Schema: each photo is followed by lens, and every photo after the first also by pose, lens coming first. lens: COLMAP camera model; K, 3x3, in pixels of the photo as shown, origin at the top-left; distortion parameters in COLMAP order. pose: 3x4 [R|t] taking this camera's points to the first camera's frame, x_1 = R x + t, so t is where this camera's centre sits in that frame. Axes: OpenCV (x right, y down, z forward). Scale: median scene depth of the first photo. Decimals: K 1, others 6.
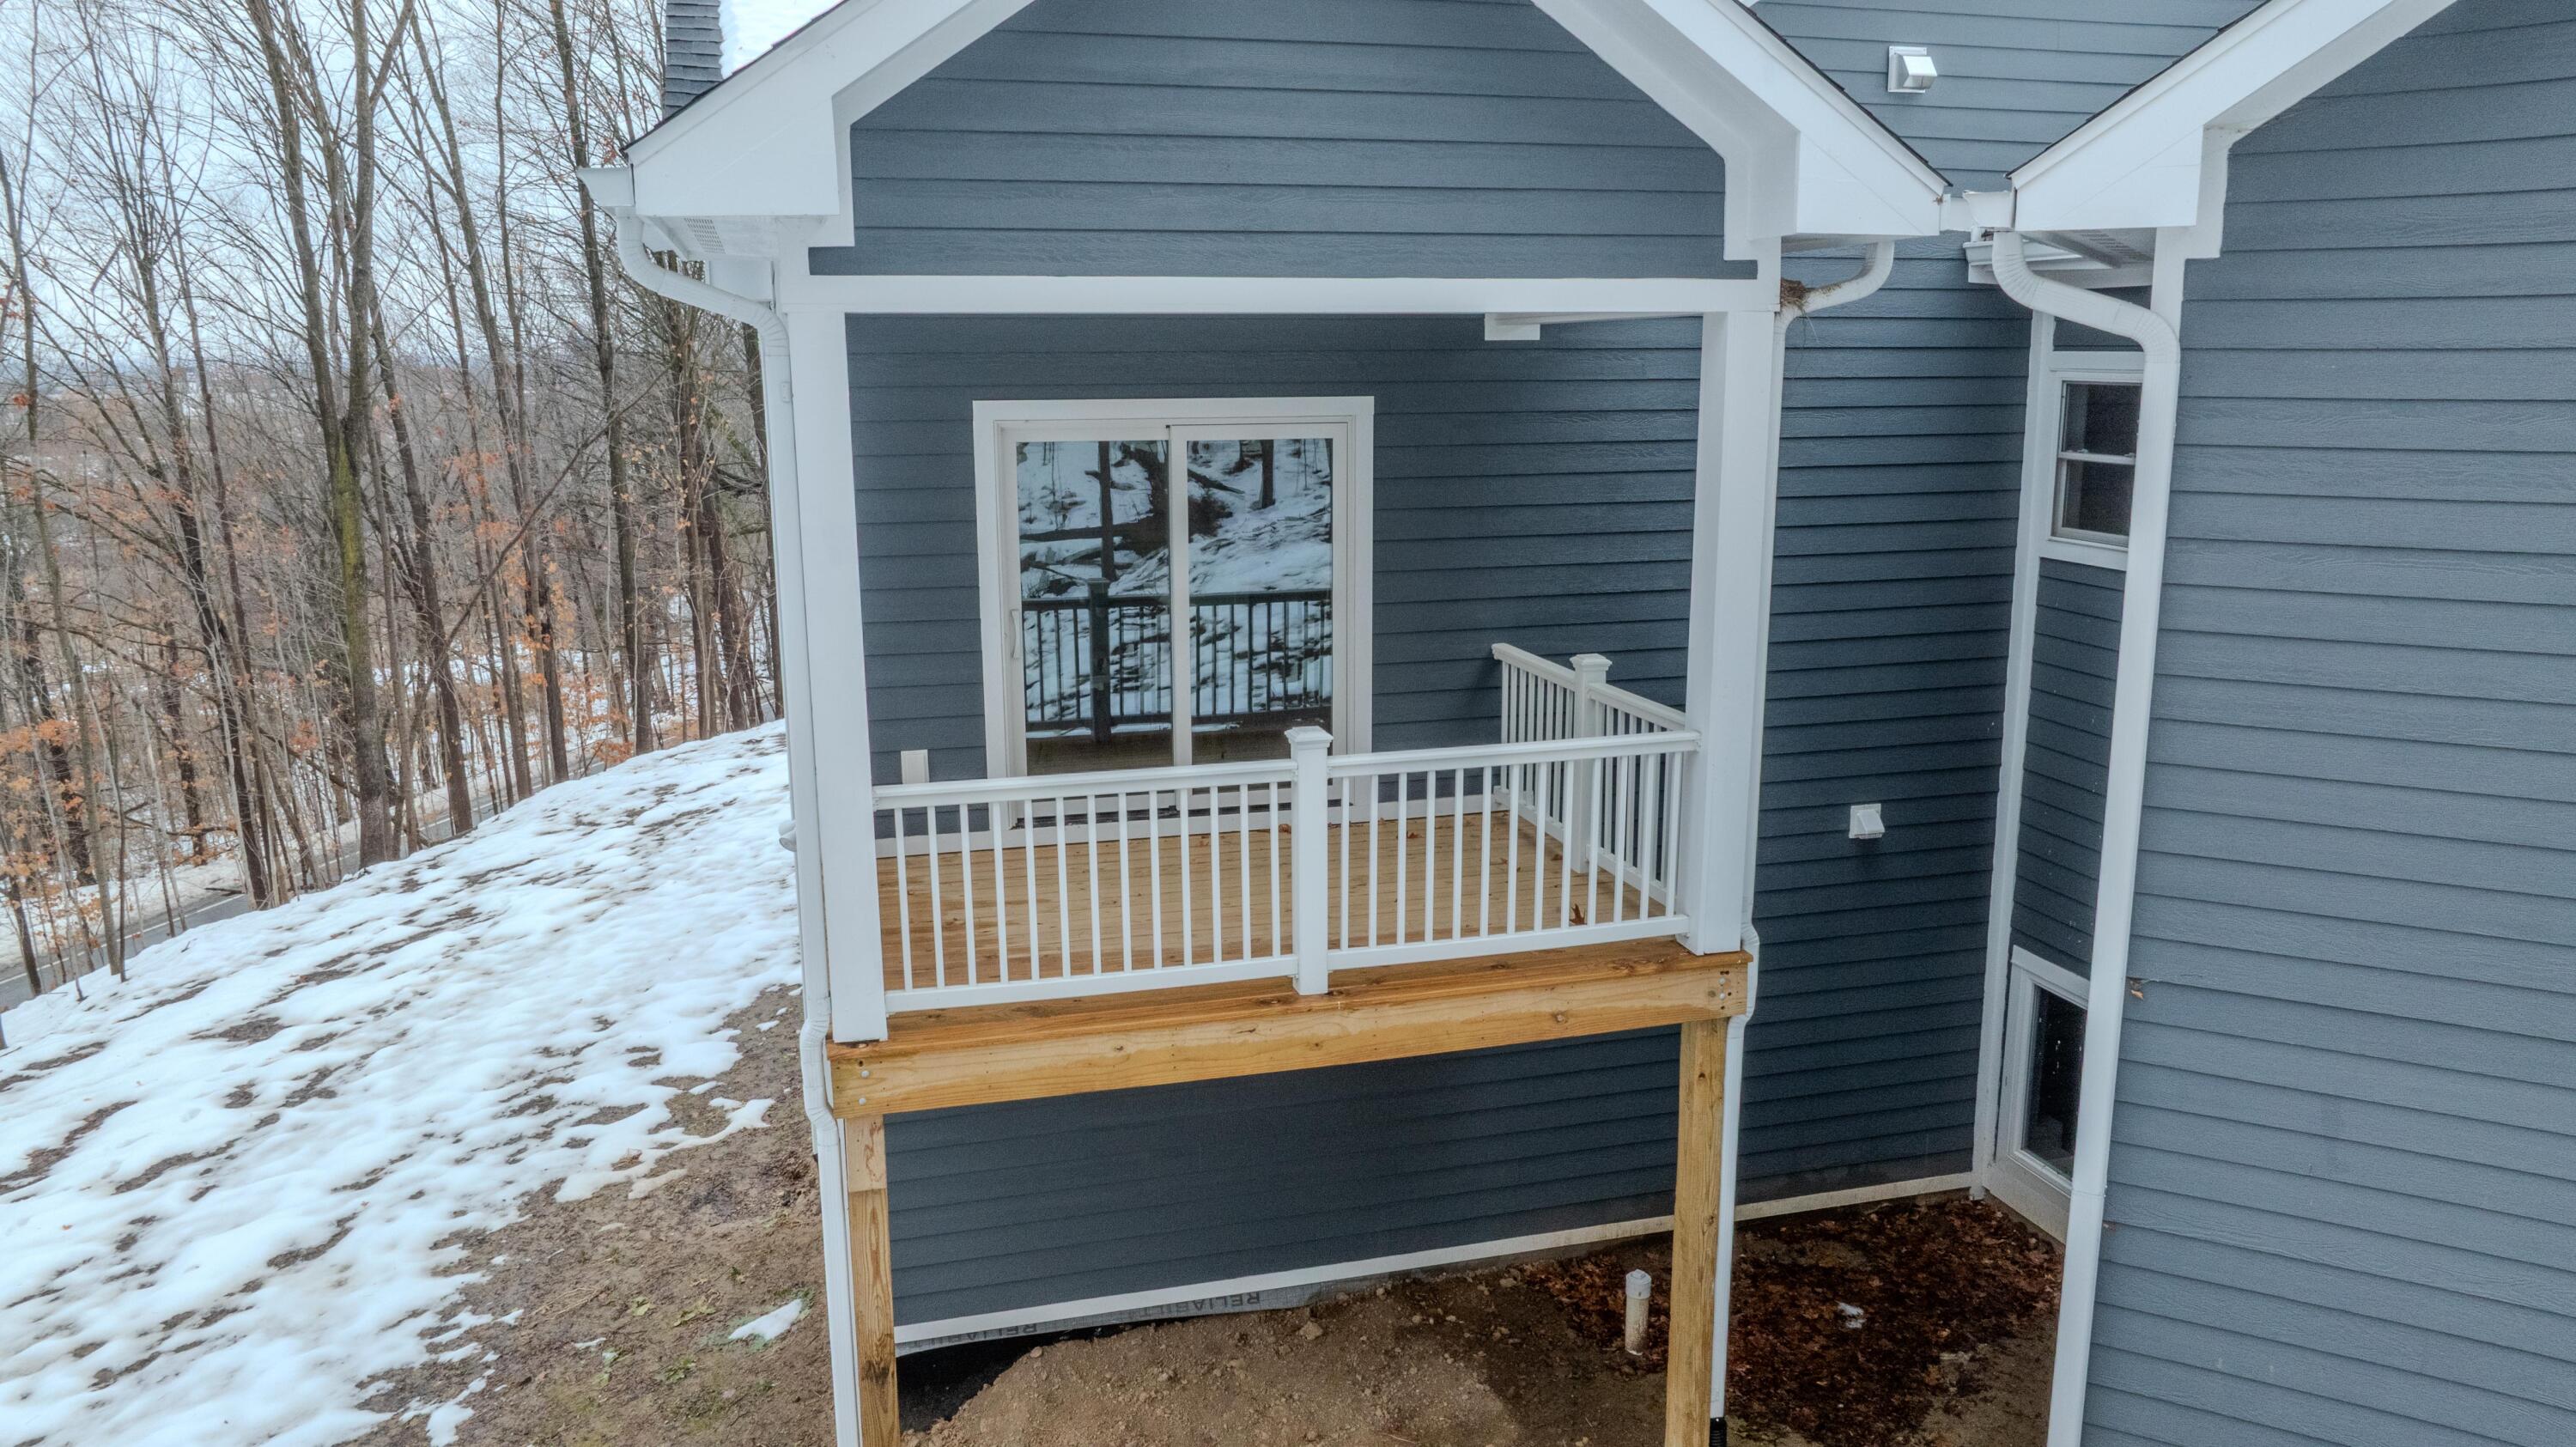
lens RADIAL K [[1827.3, 0, 1298.8], [0, 1827.3, 720.1], [0, 0, 1]] dist [-0.042402, 0.044756]
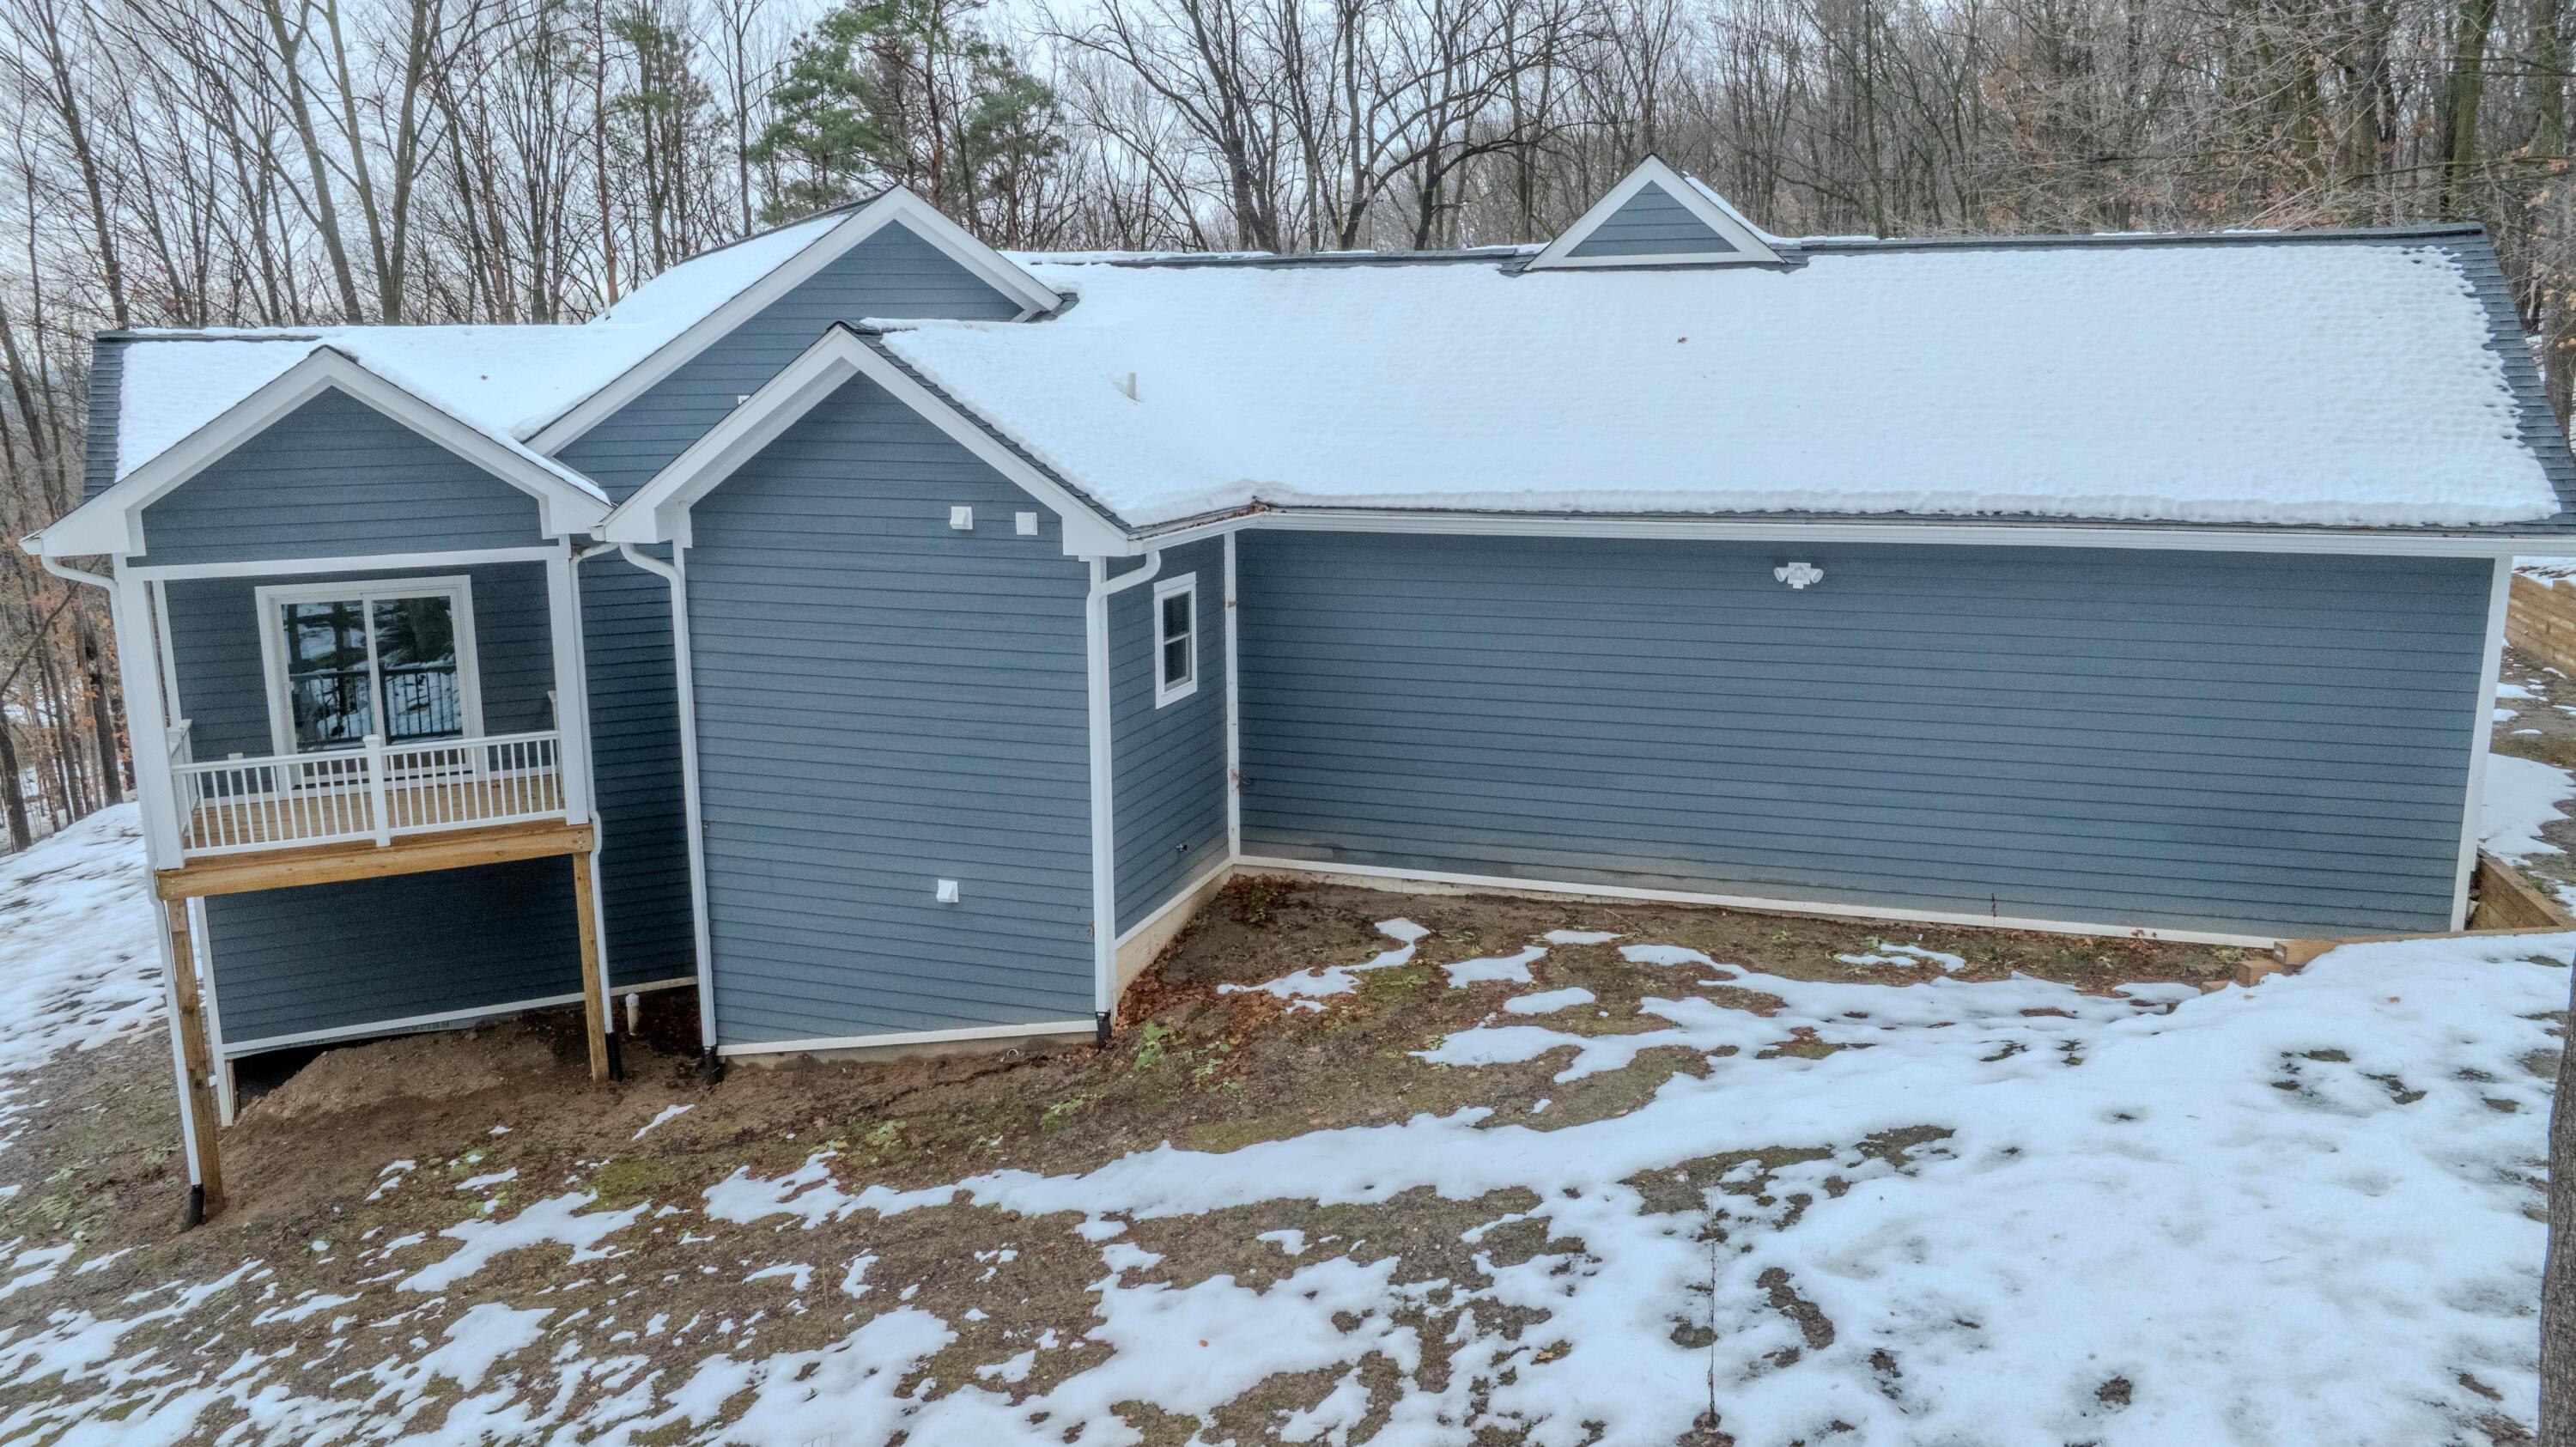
lens RADIAL K [[1827.3, 0, 1293.3], [0, 1827.3, 718.8], [0, 0, 1]] dist [-0.042402, 0.044756]
pose [[0.984009, -0.036436, 0.174350, 0.694458], [0.036954, 0.999317, 0.000275, 0.023581], [-0.174241, 0.006173, 0.984684, -1.394839]]
